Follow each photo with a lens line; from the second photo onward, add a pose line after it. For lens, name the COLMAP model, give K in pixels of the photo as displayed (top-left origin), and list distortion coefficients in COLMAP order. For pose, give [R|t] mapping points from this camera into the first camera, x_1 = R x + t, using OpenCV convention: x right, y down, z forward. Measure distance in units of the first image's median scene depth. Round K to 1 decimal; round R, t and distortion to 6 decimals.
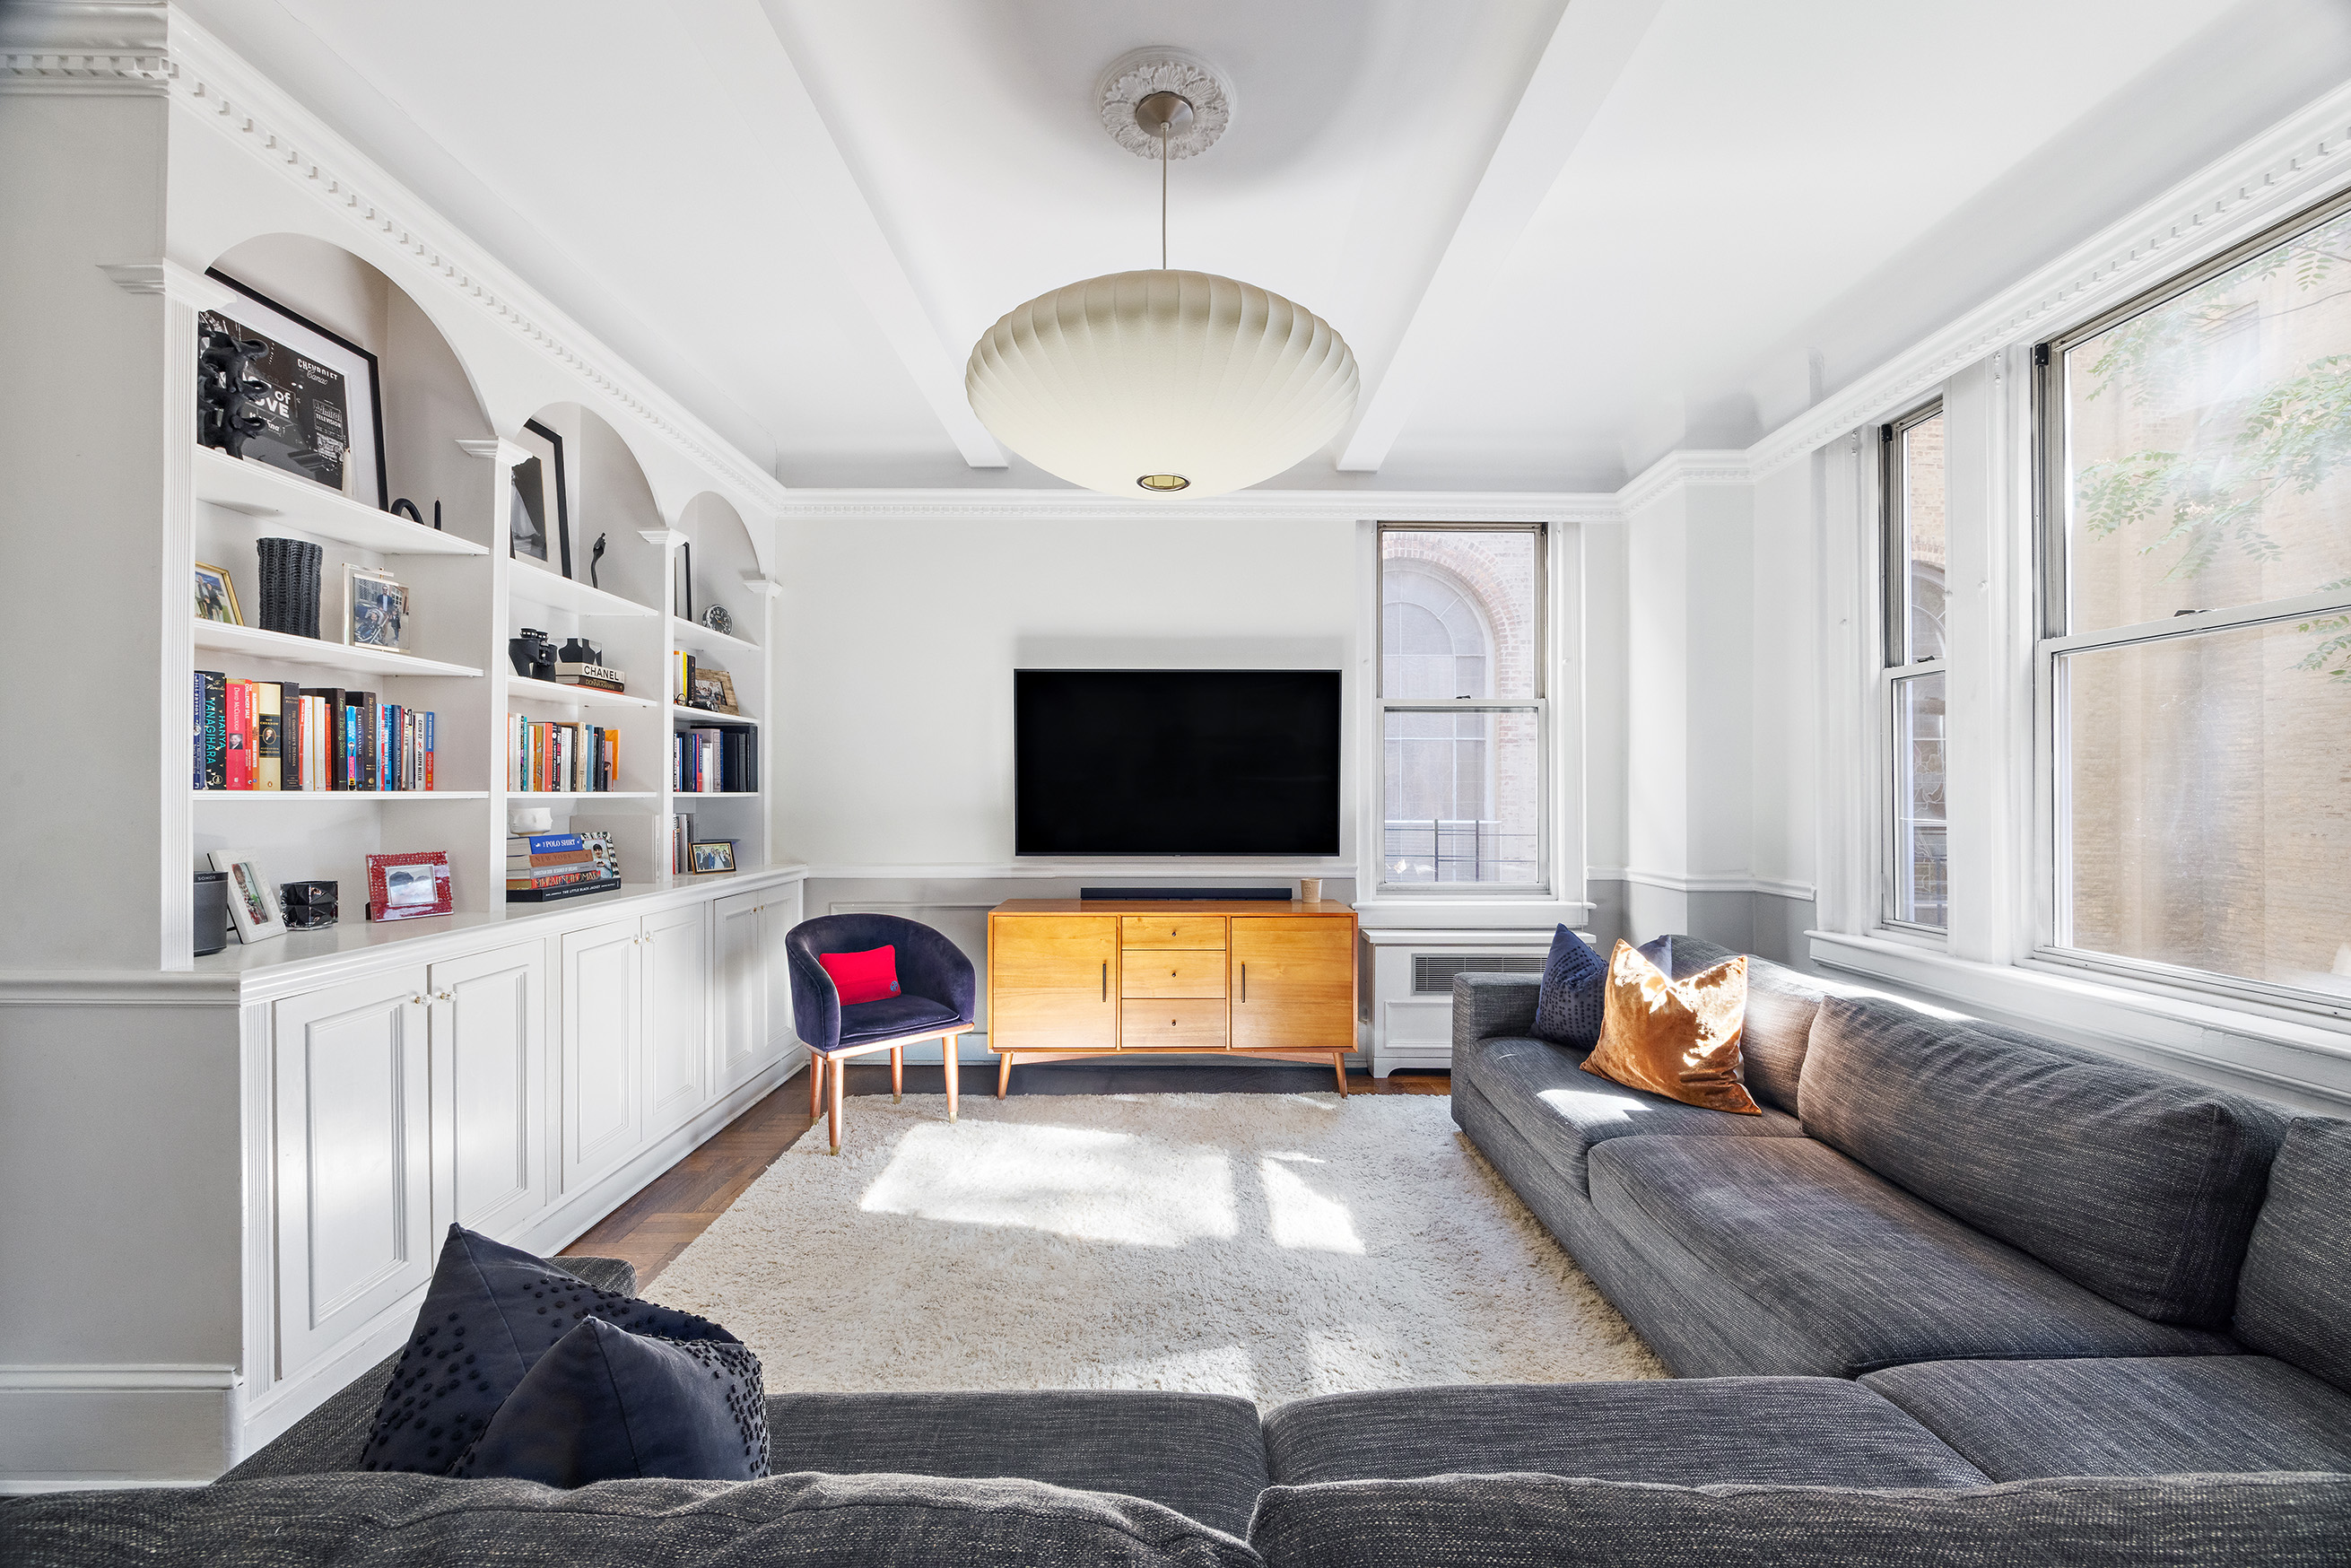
lens RADIAL K [[894.1, 0, 1178.5], [0, 894.1, 780.3], [0, 0, 1]] dist [-0.001928, 0.000423]
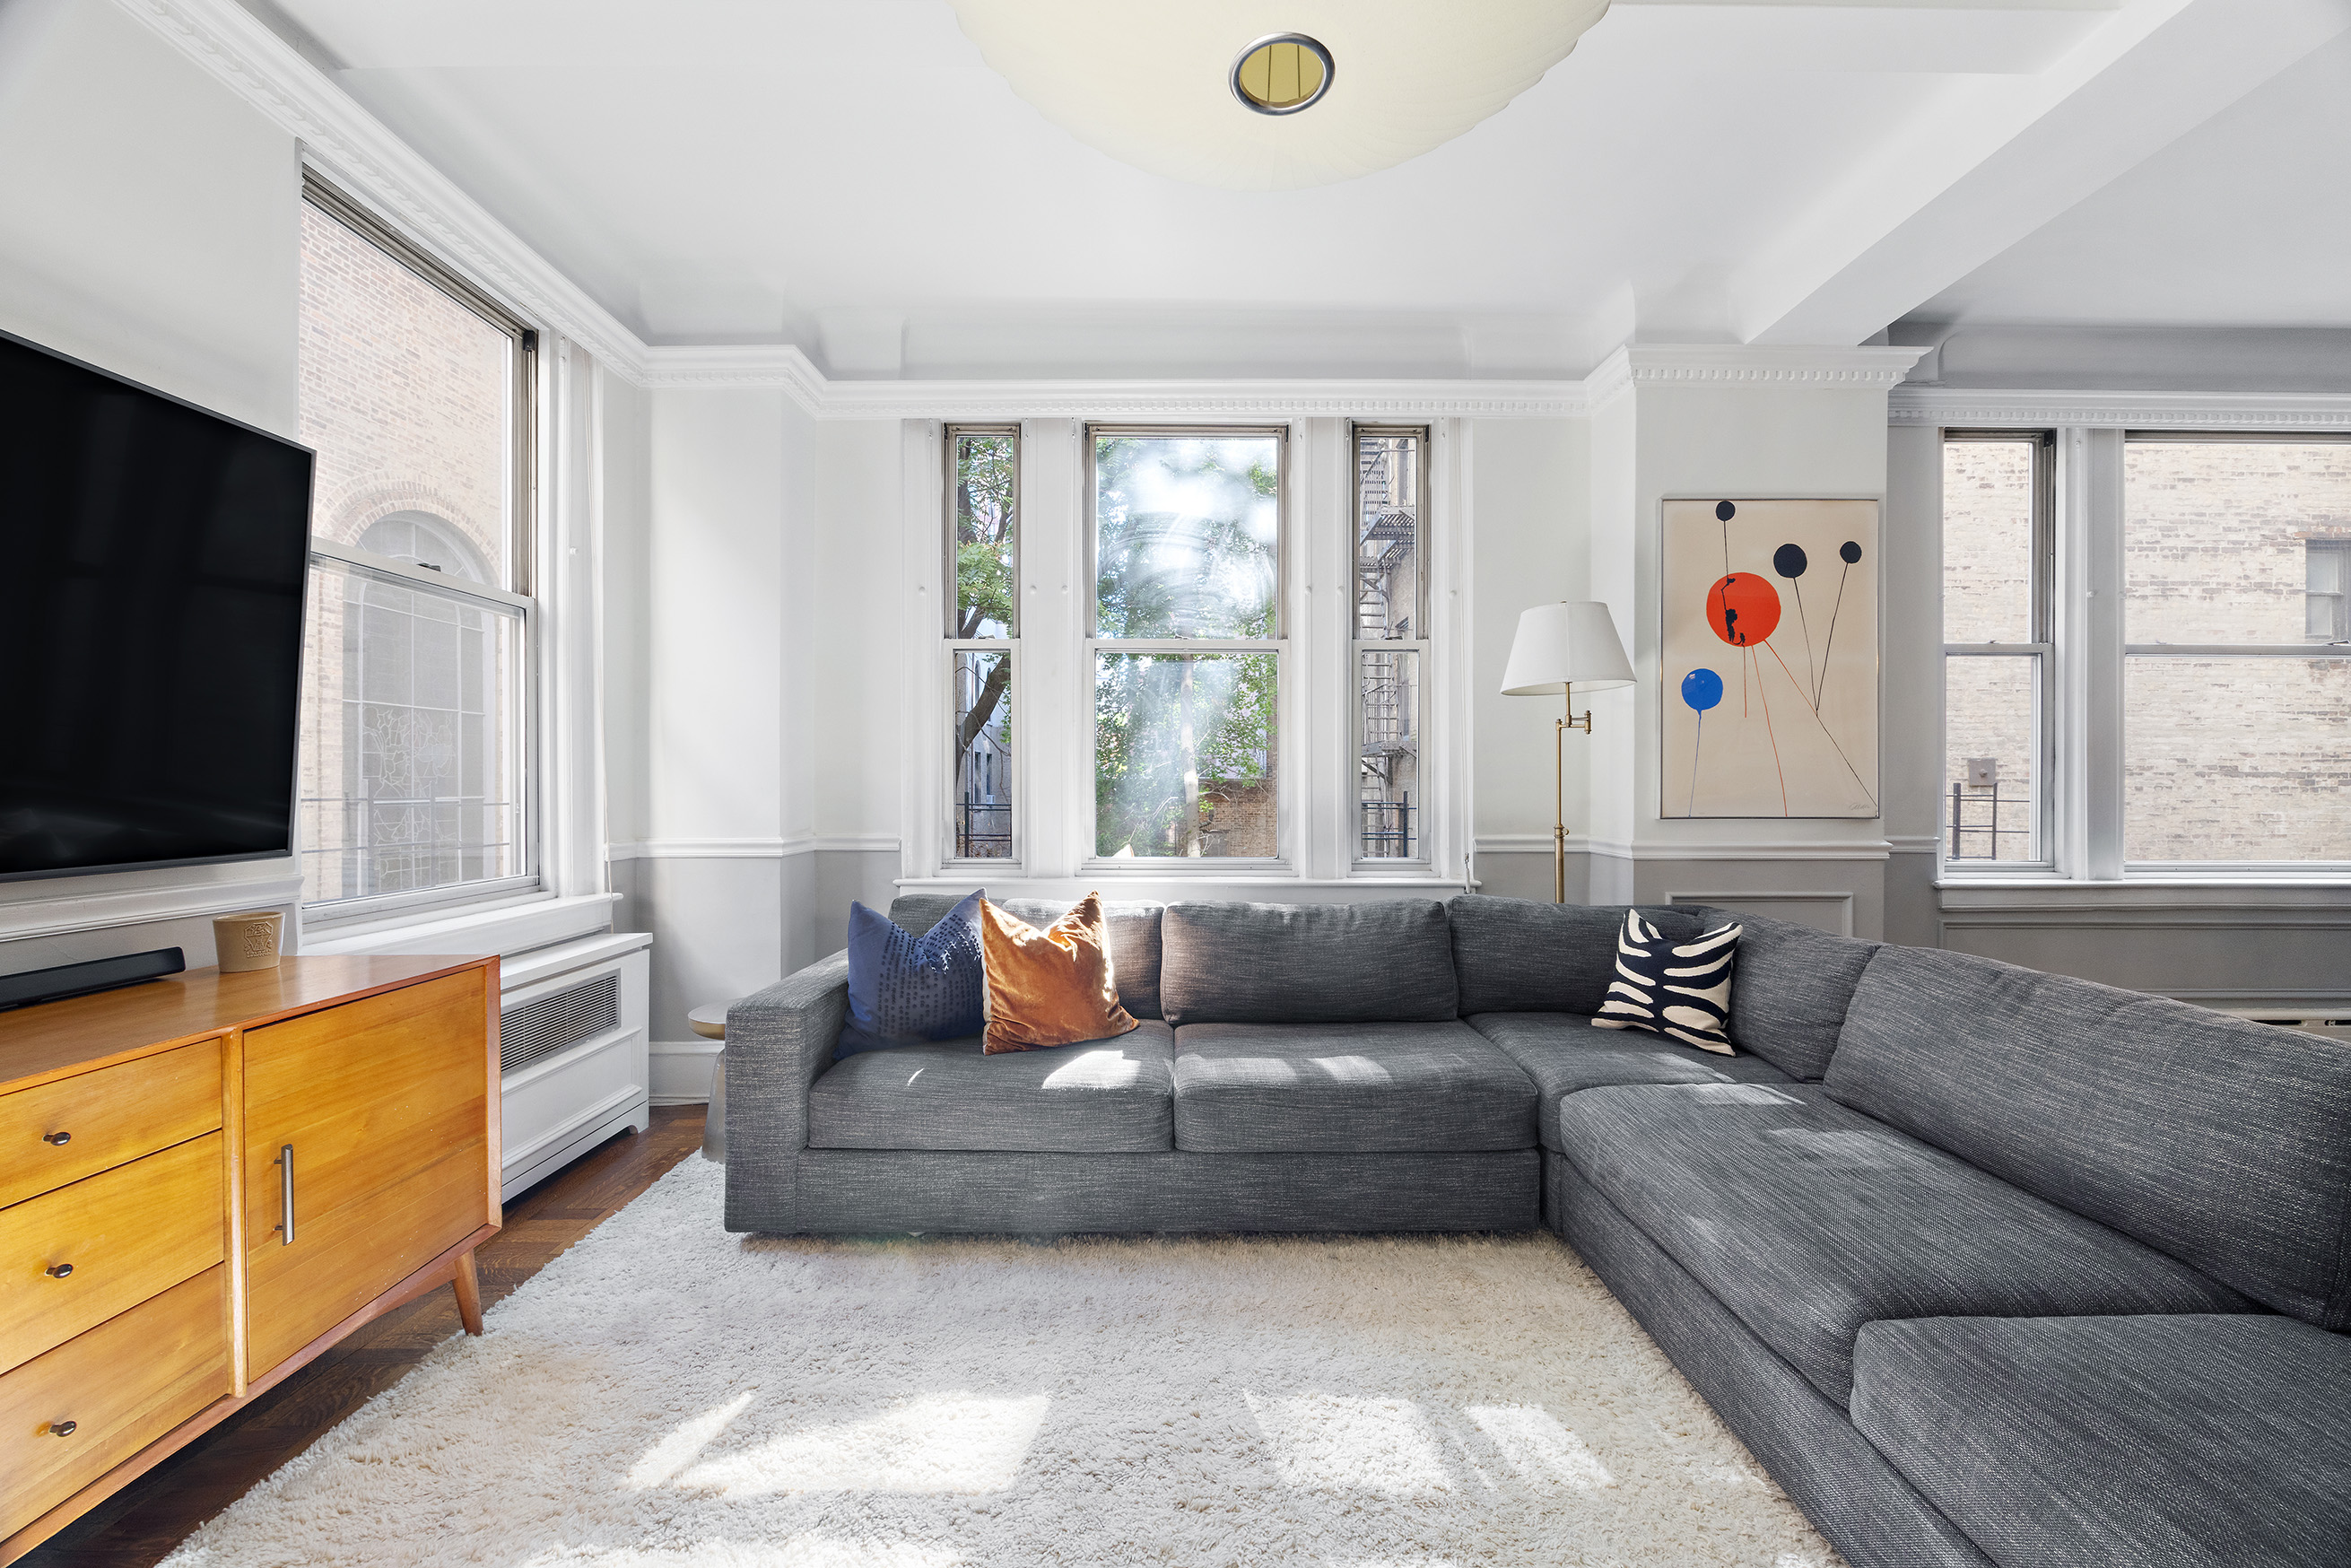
lens RADIAL K [[894.1, 0, 1178.5], [0, 894.1, 780.3], [0, 0, 1]] dist [-0.001928, 0.000423]
pose [[0.004064, -0.001122, 0.999991, -0.306386], [-0.017711, 0.999842, 0.001194, 0.040930], [-0.999835, -0.017715, 0.004043, 0.607694]]
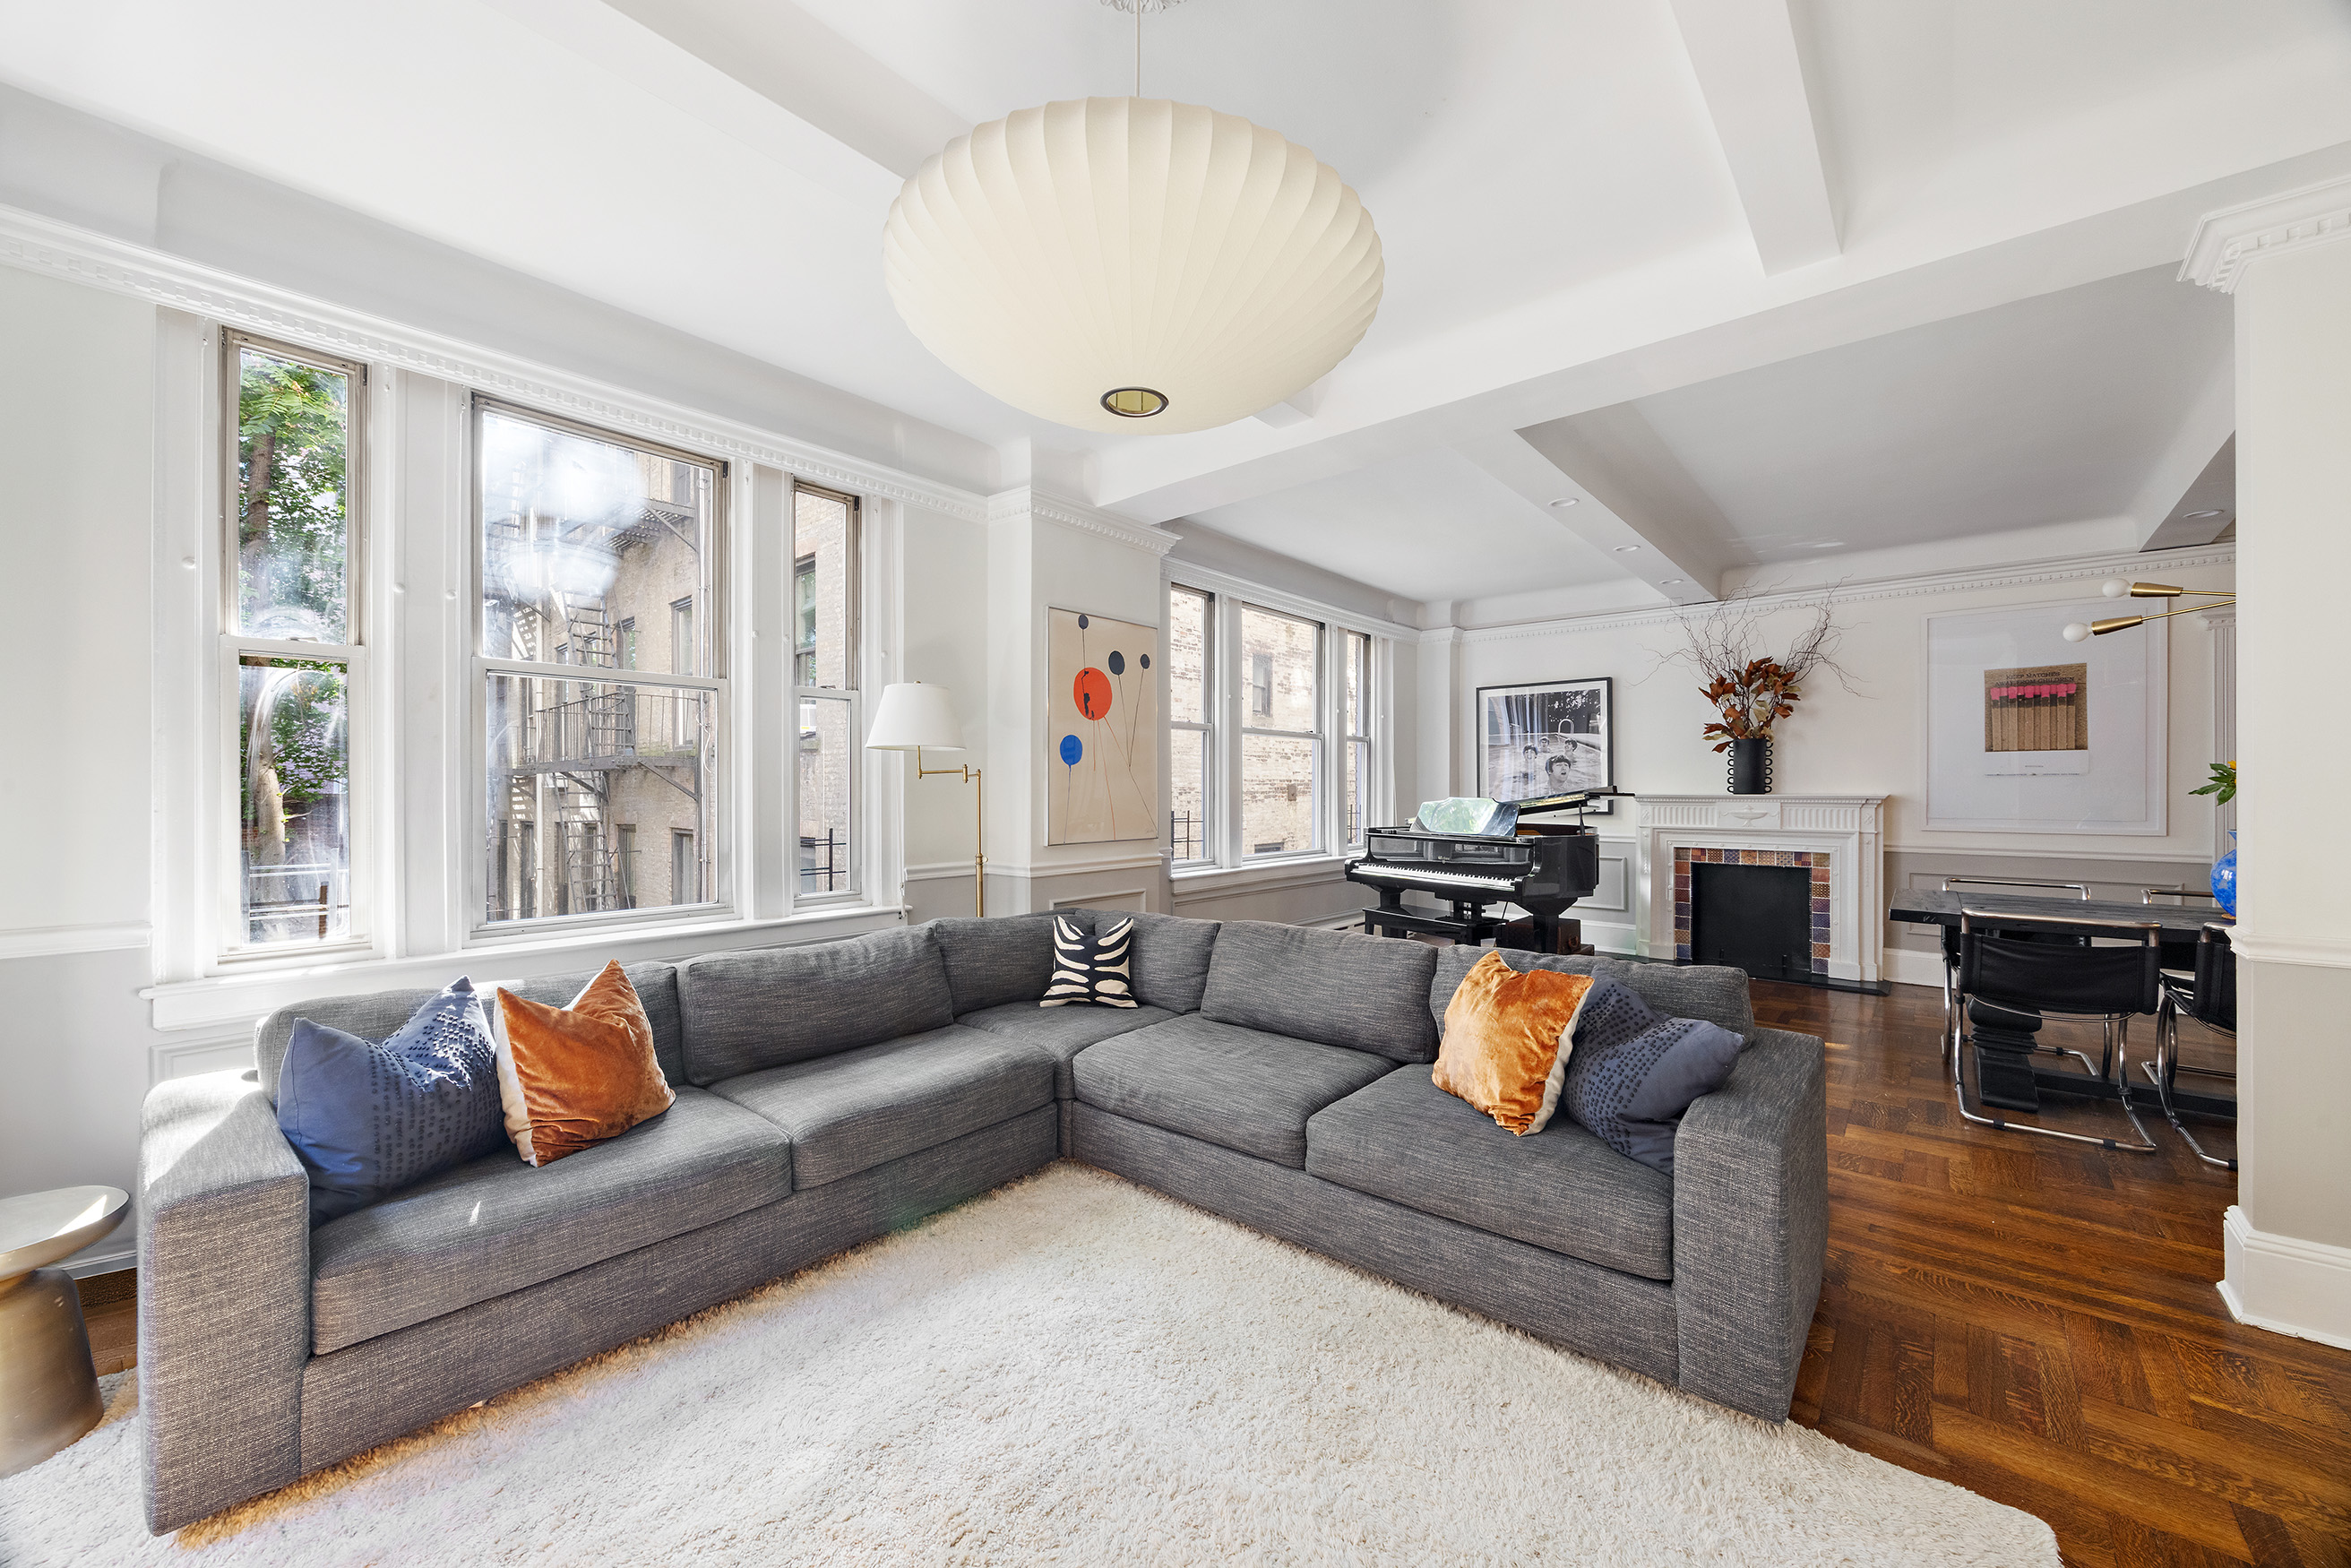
lens RADIAL K [[894.1, 0, 1178.5], [0, 894.1, 780.3], [0, 0, 1]] dist [-0.001928, 0.000423]
pose [[-0.750829, 0.006360, 0.660466, -0.330463], [-0.010873, 0.999699, -0.021986, 0.009280], [-0.660407, -0.023689, -0.750534, 0.909709]]
